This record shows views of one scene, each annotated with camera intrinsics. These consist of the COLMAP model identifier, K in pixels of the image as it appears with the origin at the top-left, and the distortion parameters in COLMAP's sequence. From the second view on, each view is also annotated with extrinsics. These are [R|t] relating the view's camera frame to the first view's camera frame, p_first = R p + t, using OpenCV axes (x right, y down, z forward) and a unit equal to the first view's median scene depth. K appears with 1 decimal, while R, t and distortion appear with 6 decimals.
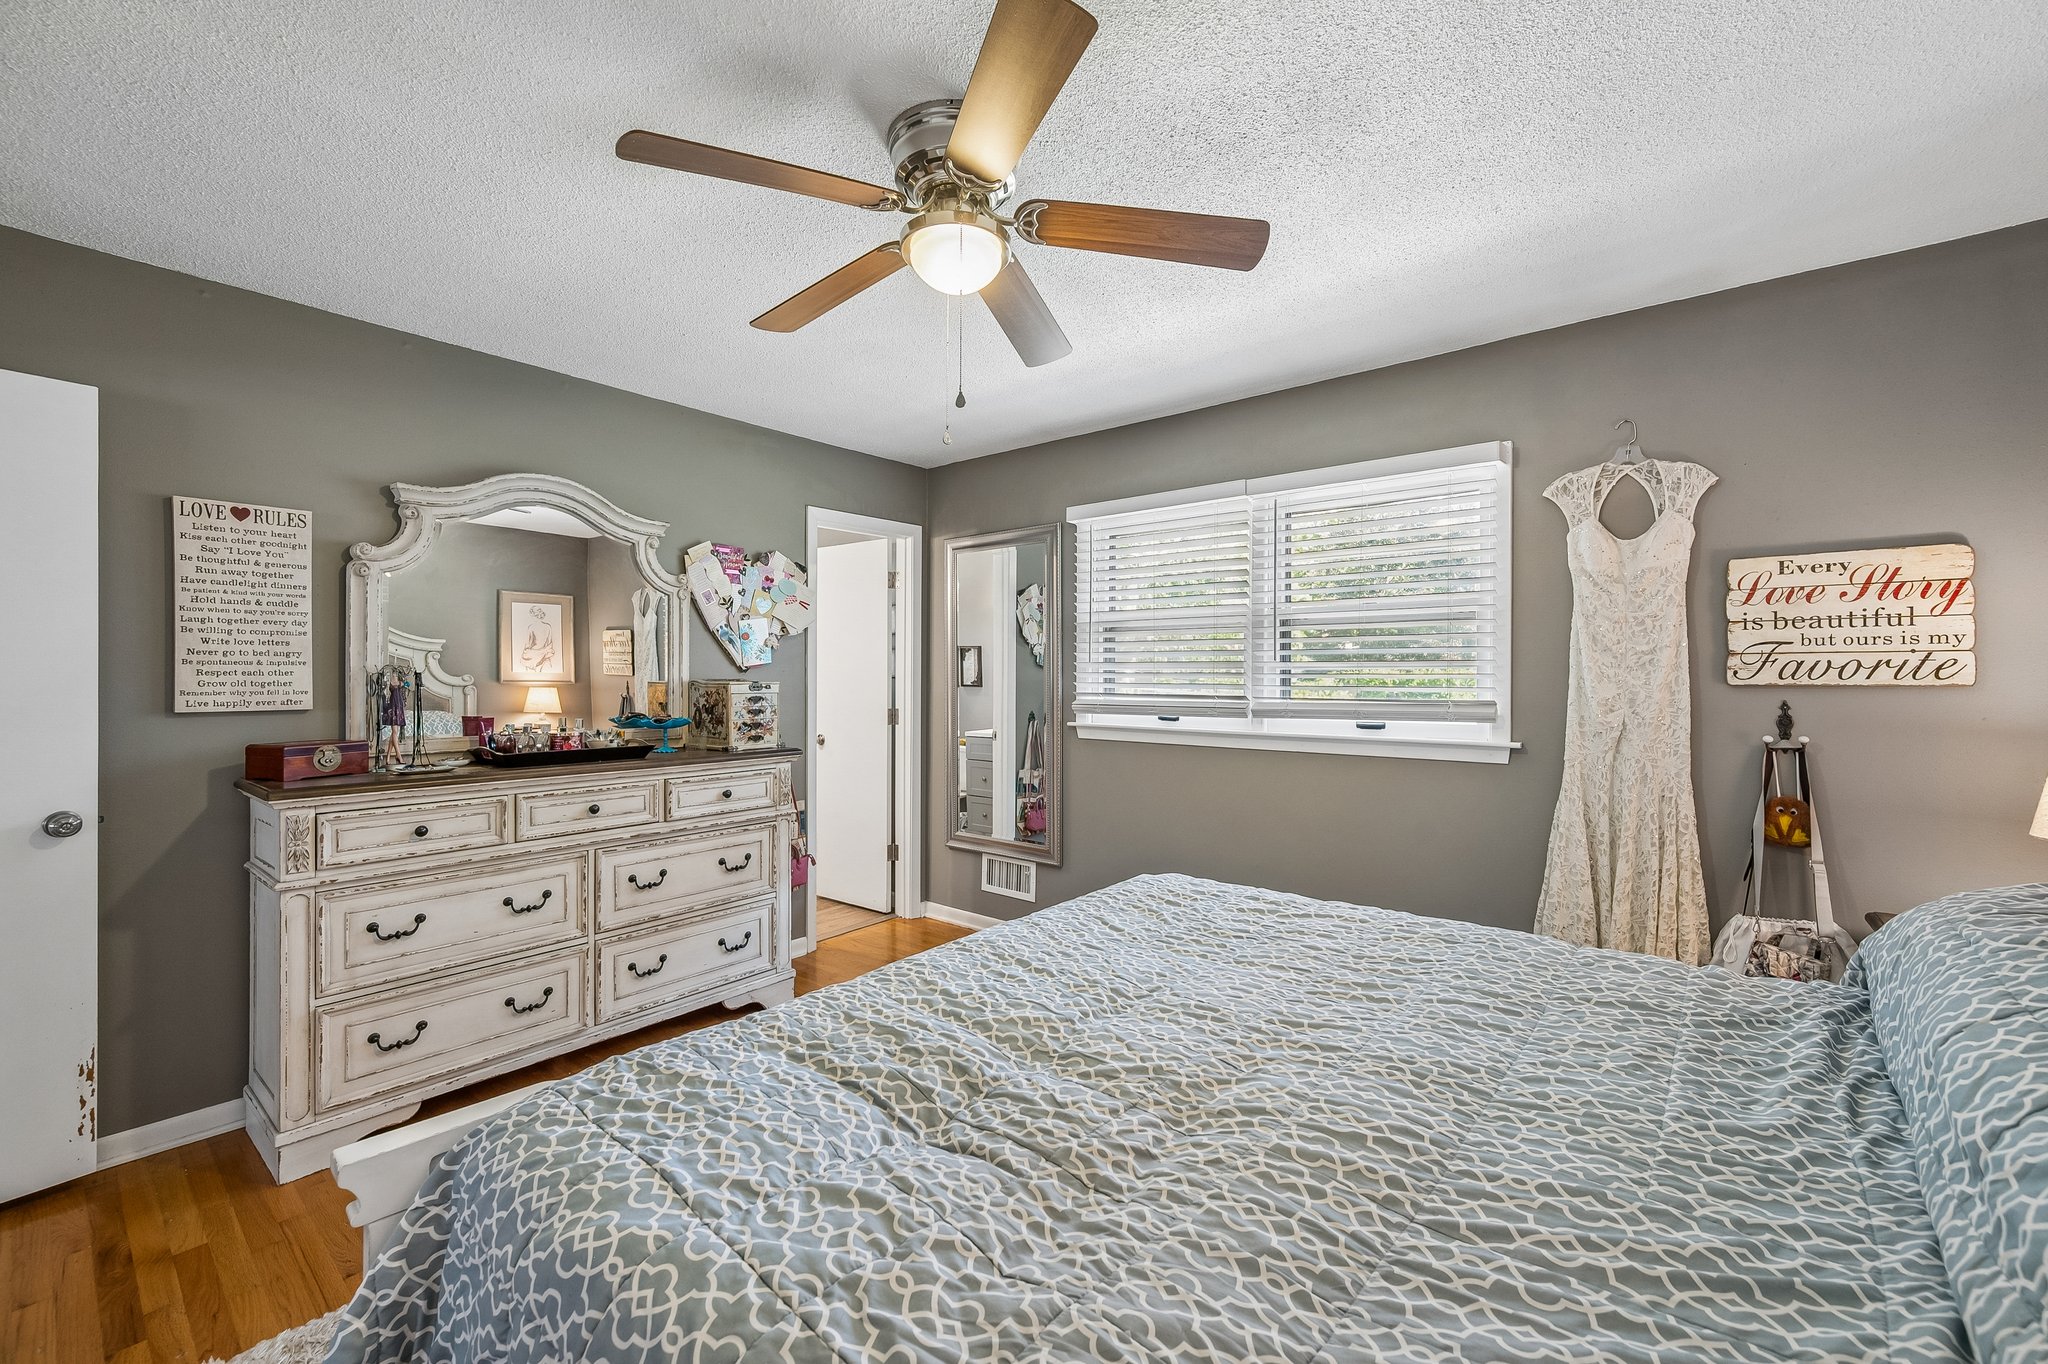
lens RADIAL K [[800.3, 0, 1018.7], [0, 800.3, 677.4], [0, 0, 1]] dist [0.002740, 0.000050]
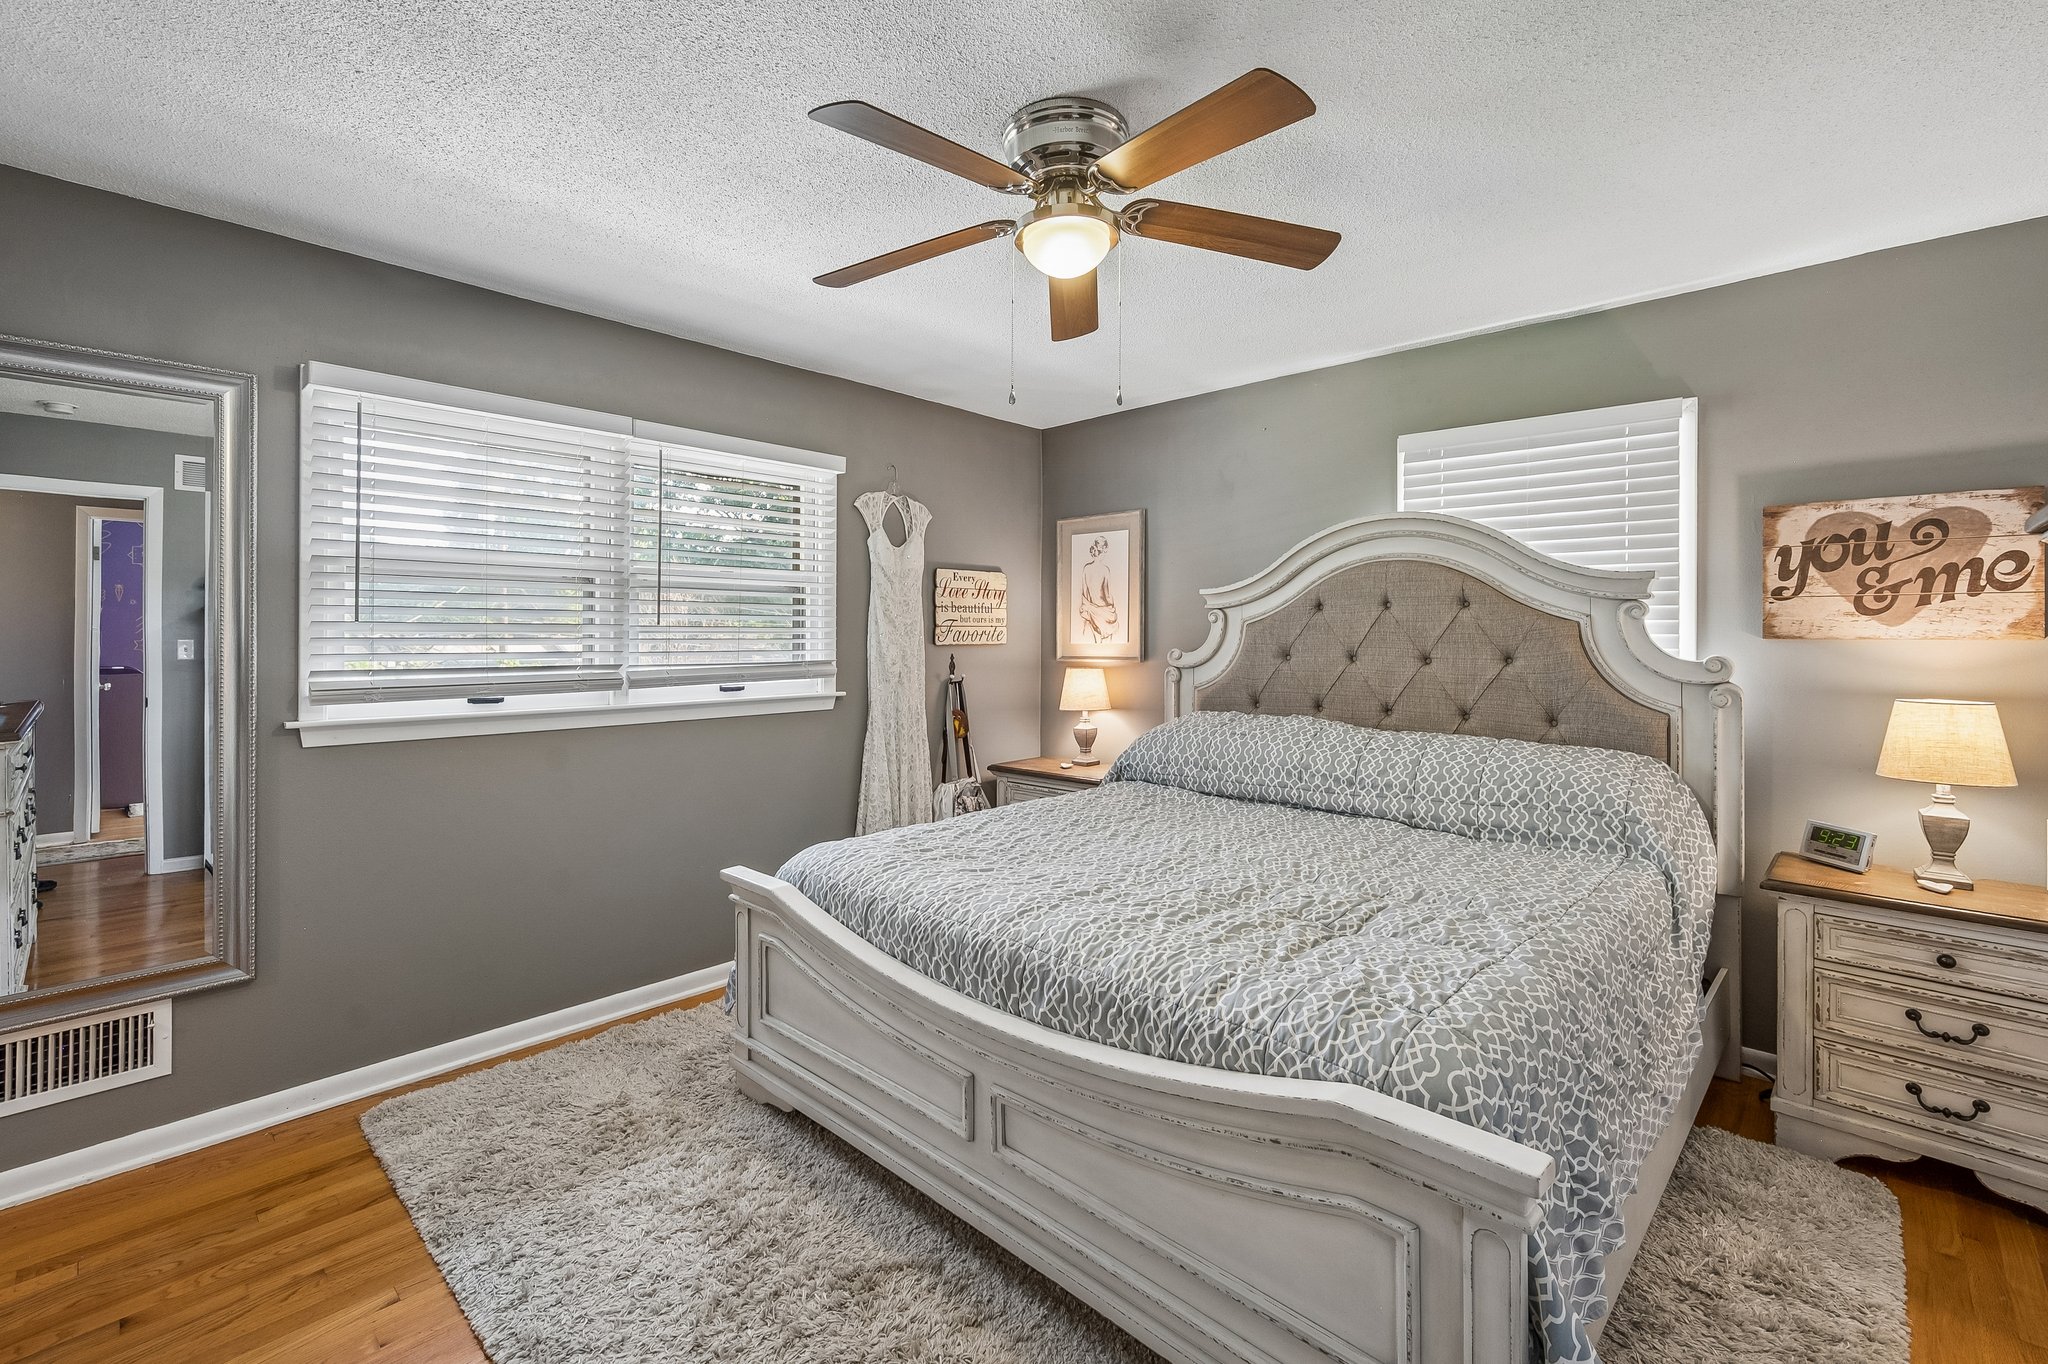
lens RADIAL K [[896.4, 0, 978.1], [0, 896.4, 634.8], [0, 0, 1]] dist [-0.001513, 0.000575]
pose [[0.094661, 0.002279, 0.995507, -0.867388], [0.006131, 0.999977, -0.002873, -0.005148], [-0.995491, 0.006376, 0.094645, 0.696000]]
